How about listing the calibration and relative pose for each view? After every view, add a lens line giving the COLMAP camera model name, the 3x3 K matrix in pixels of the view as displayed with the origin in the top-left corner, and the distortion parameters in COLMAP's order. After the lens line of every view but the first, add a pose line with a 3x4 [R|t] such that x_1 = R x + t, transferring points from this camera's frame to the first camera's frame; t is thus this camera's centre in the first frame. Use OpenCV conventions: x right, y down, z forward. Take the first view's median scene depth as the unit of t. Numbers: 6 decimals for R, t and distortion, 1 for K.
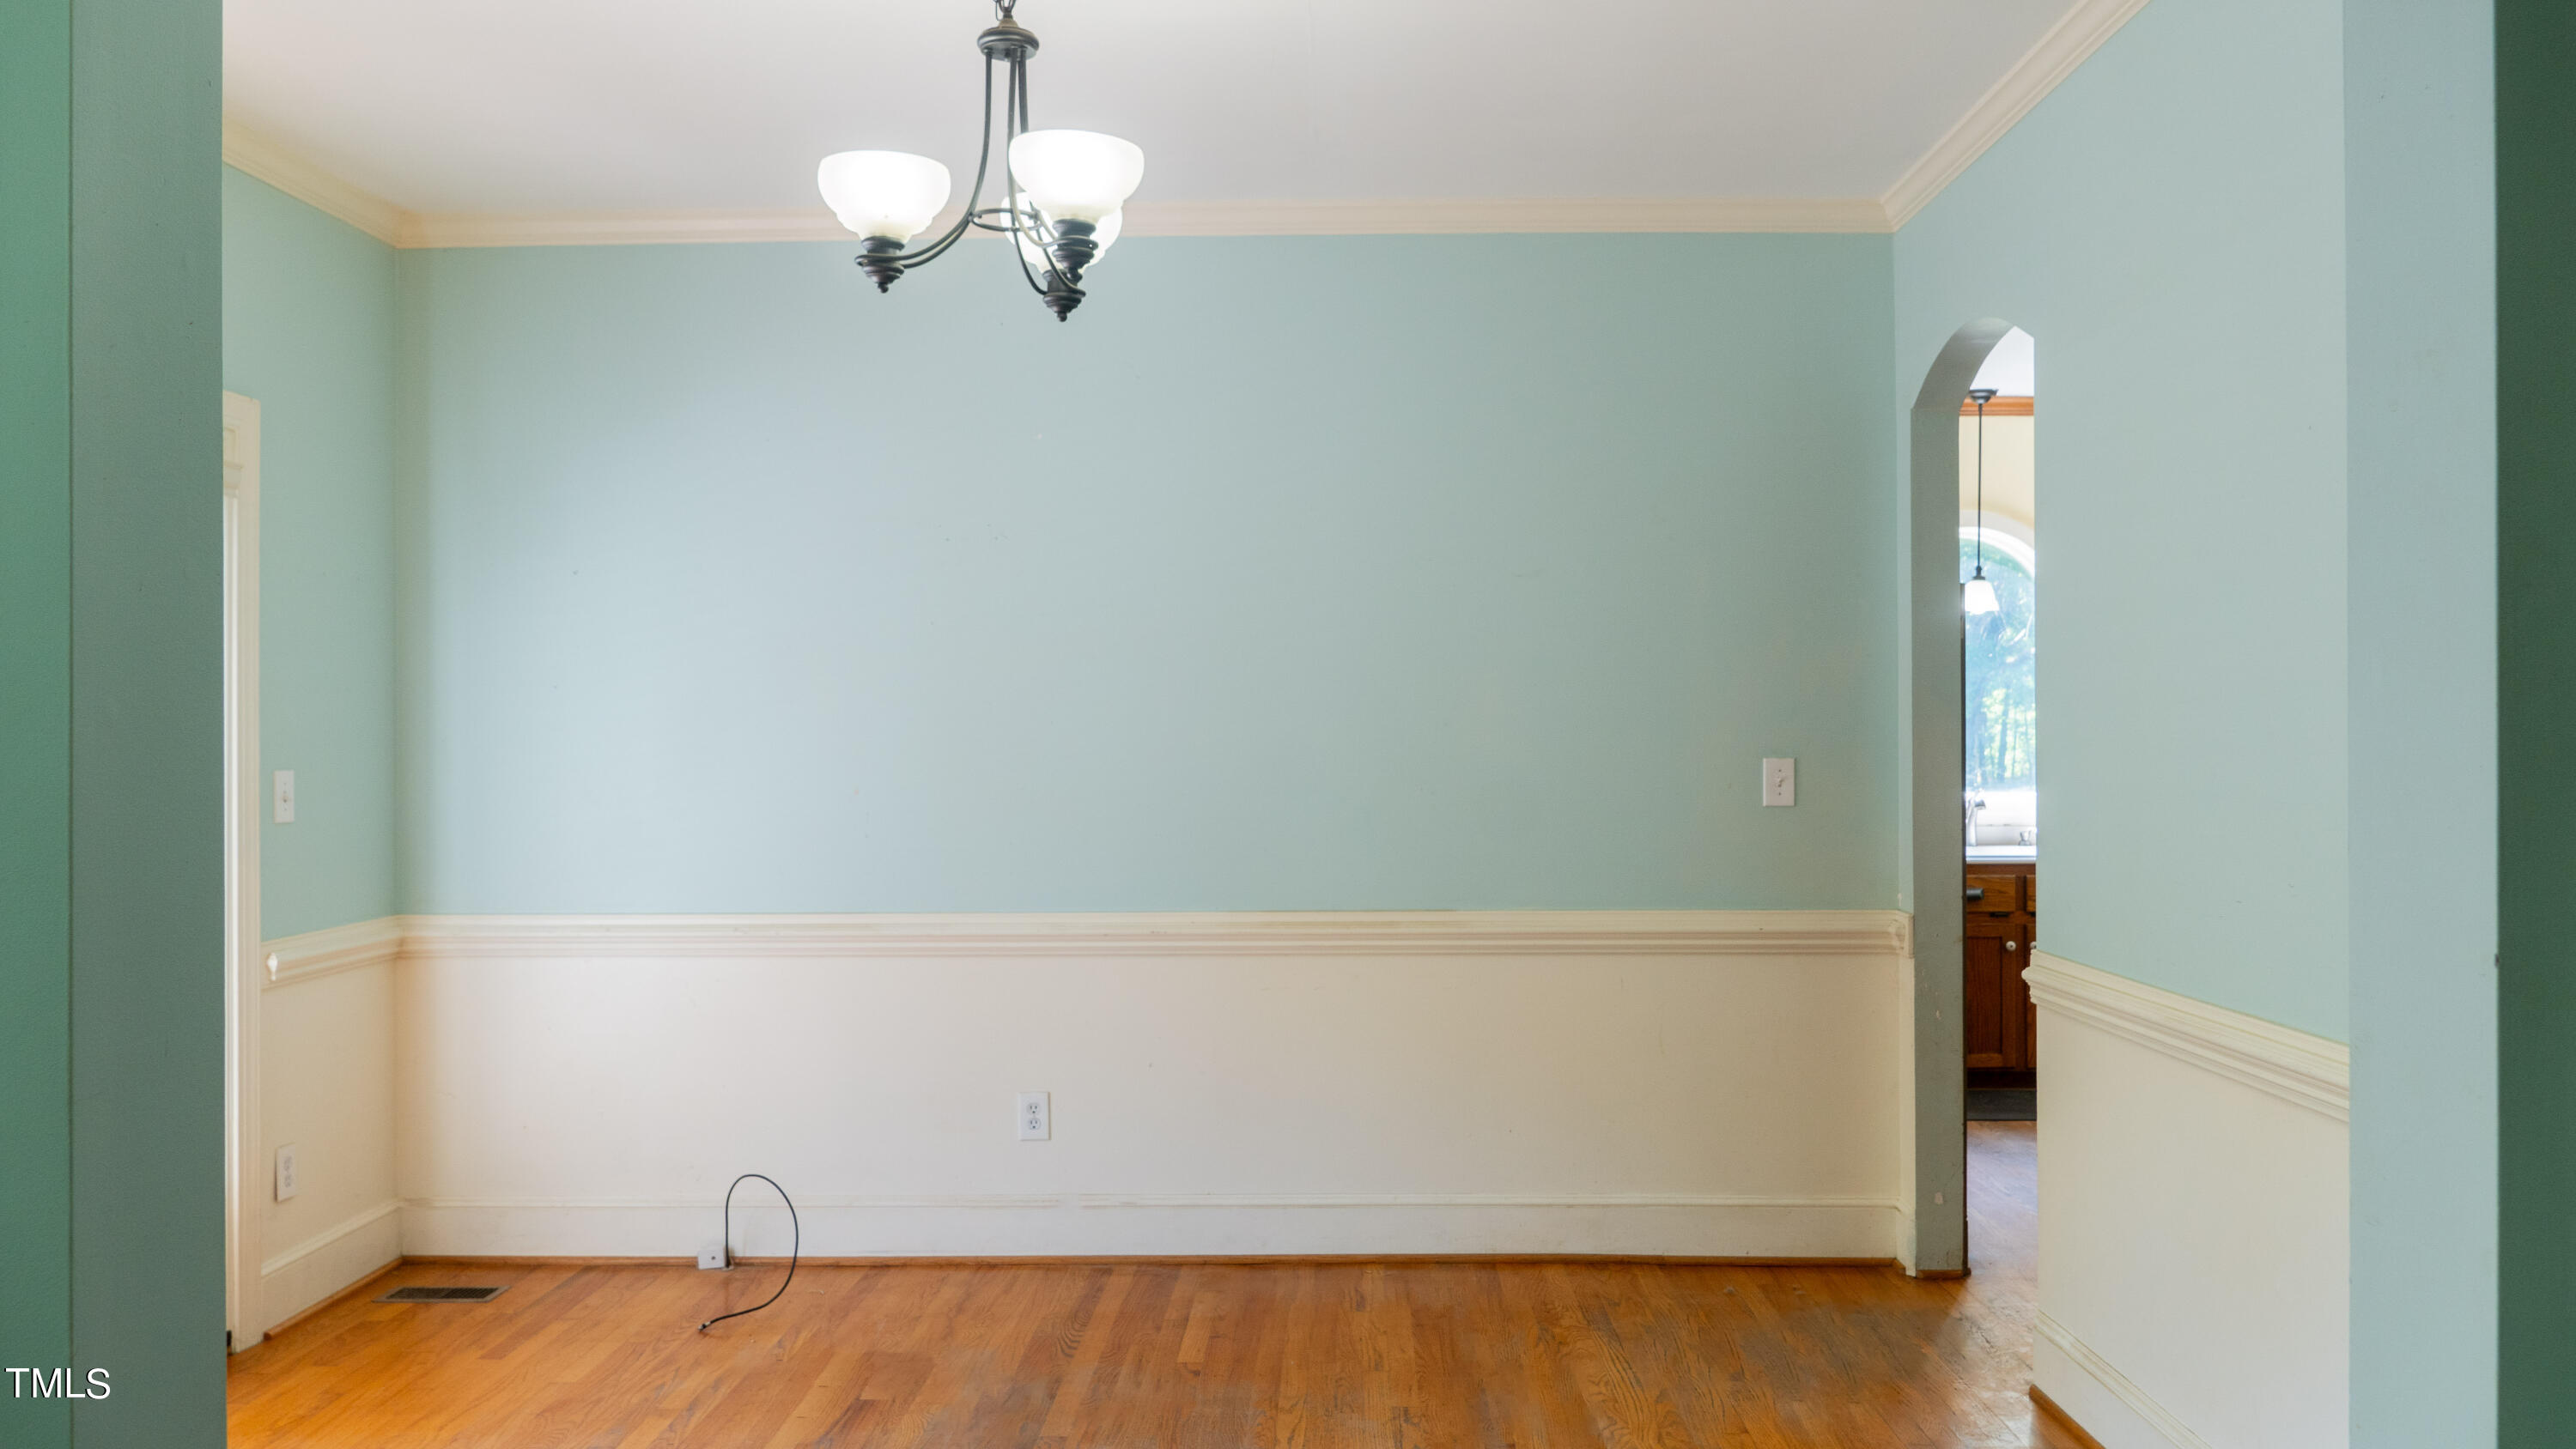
lens RADIAL K [[1904.3, 0, 1286.6], [0, 1904.3, 710.9], [0, 0, 1]] dist [-0.019563, 0.011201]
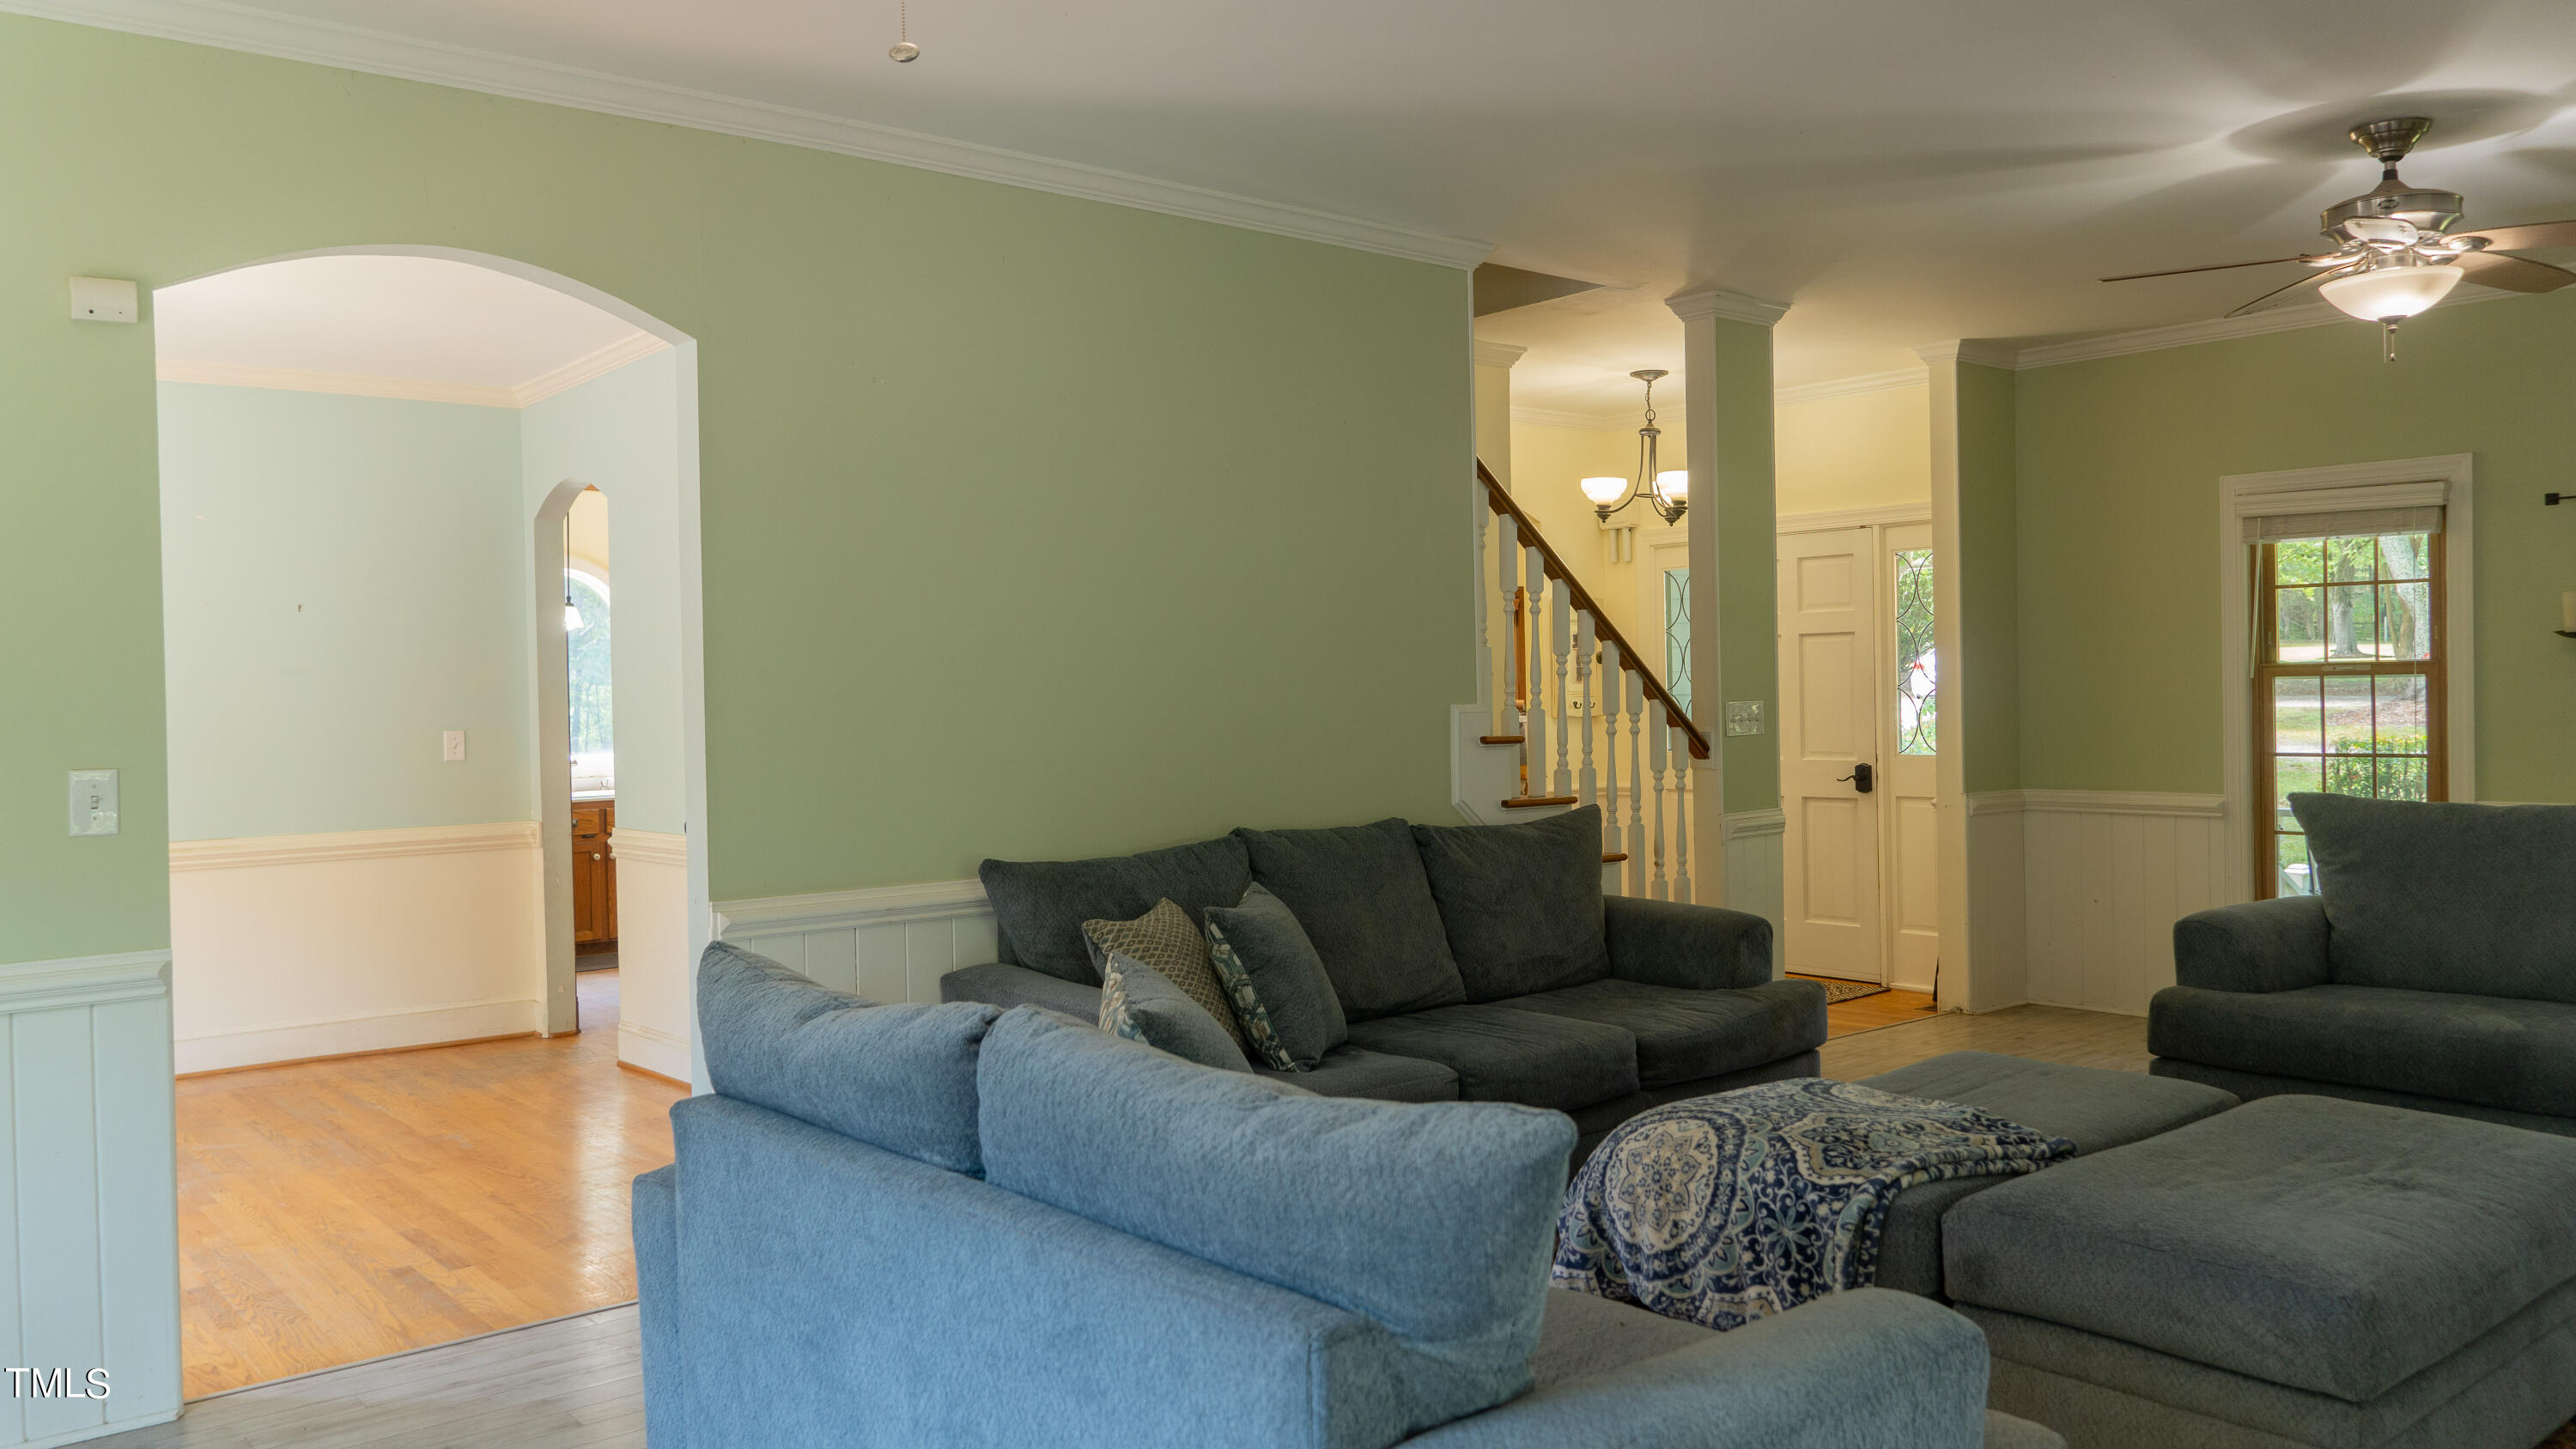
lens RADIAL K [[1904.3, 0, 1286.6], [0, 1904.3, 710.9], [0, 0, 1]] dist [-0.019563, 0.011201]
pose [[0.754615, -0.020857, 0.655836, -0.262692], [0.012857, 0.999773, 0.017002, -0.009946], [-0.656042, -0.004397, 0.754712, -0.672122]]
